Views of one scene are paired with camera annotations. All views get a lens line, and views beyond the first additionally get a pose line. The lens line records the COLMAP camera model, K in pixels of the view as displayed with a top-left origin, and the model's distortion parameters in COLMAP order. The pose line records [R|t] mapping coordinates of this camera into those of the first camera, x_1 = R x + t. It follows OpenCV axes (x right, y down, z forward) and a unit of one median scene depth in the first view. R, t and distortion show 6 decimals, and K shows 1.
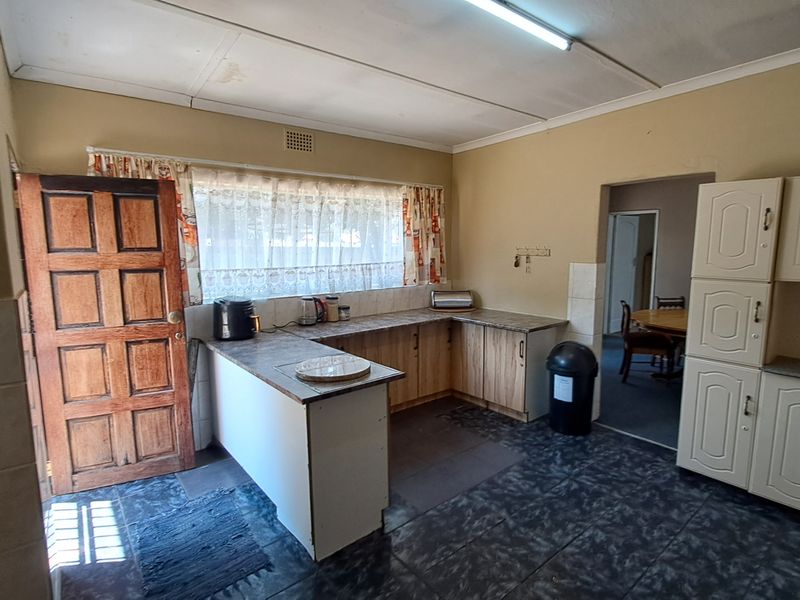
lens RADIAL K [[424.1, 0, 405.1], [0, 424.1, 302.9], [0, 0, 1]] dist [-0.015904, -0.000053]
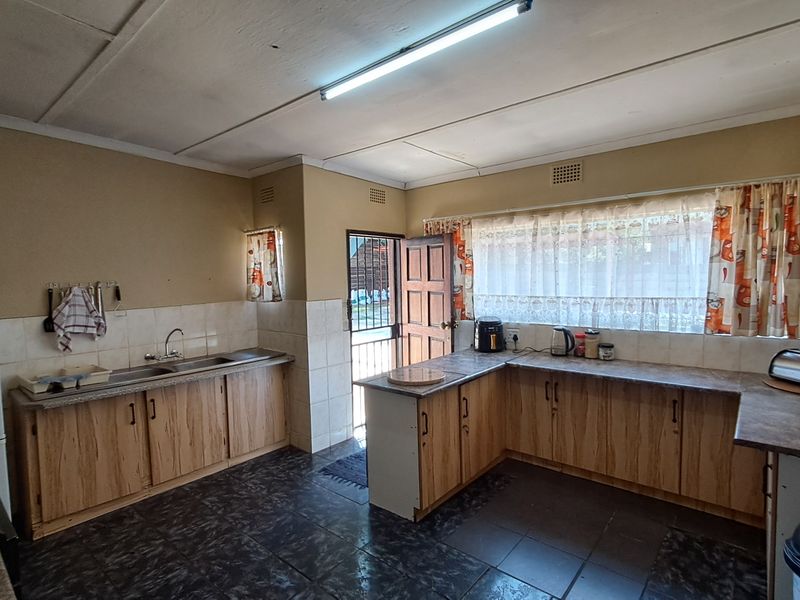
lens RADIAL K [[424.1, 0, 406.9], [0, 424.1, 299.6], [0, 0, 1]] dist [-0.015904, -0.000053]
pose [[0.192203, 0.062445, -0.979366, 0.668114], [-0.112466, 0.992800, 0.041230, -0.078550], [0.974889, 0.102221, 0.197842, 0.442558]]
